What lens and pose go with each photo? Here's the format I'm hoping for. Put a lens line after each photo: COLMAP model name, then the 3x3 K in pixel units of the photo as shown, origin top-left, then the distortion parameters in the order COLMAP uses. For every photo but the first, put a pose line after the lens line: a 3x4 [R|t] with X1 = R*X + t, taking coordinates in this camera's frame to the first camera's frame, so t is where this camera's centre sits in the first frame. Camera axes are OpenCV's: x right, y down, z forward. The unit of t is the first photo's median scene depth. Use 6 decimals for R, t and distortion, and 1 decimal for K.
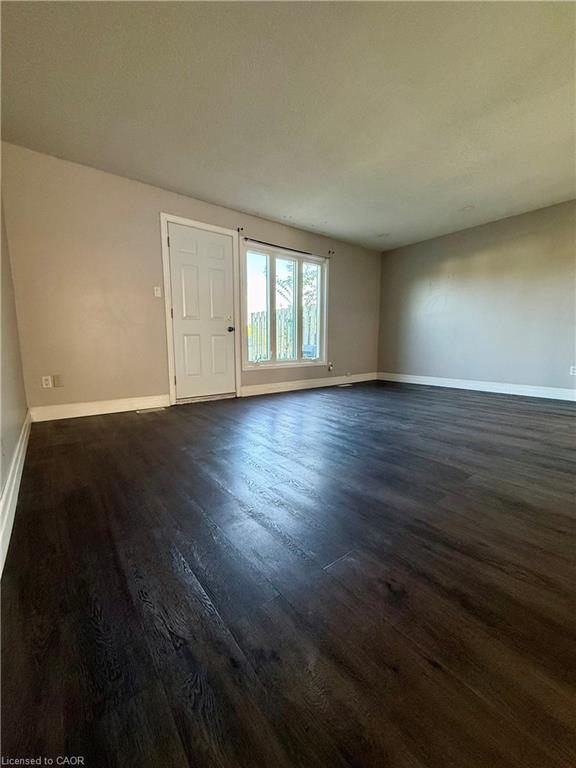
lens RADIAL K [[306.7, 0, 287.7], [0, 306.7, 383.2], [0, 0, 1]] dist [-0.002117, -0.000326]
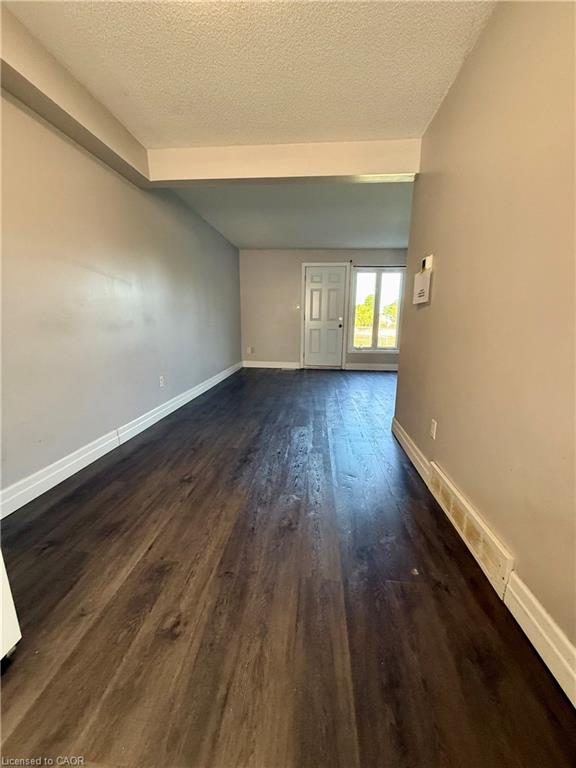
lens RADIAL K [[306.7, 0, 288.8], [0, 306.7, 386.2], [0, 0, 1]] dist [-0.002117, -0.000326]
pose [[0.726048, 0.154442, -0.670076, 0.703966], [-0.102750, 0.987878, 0.116358, -0.024124], [0.679924, -0.015632, 0.733116, -0.334740]]
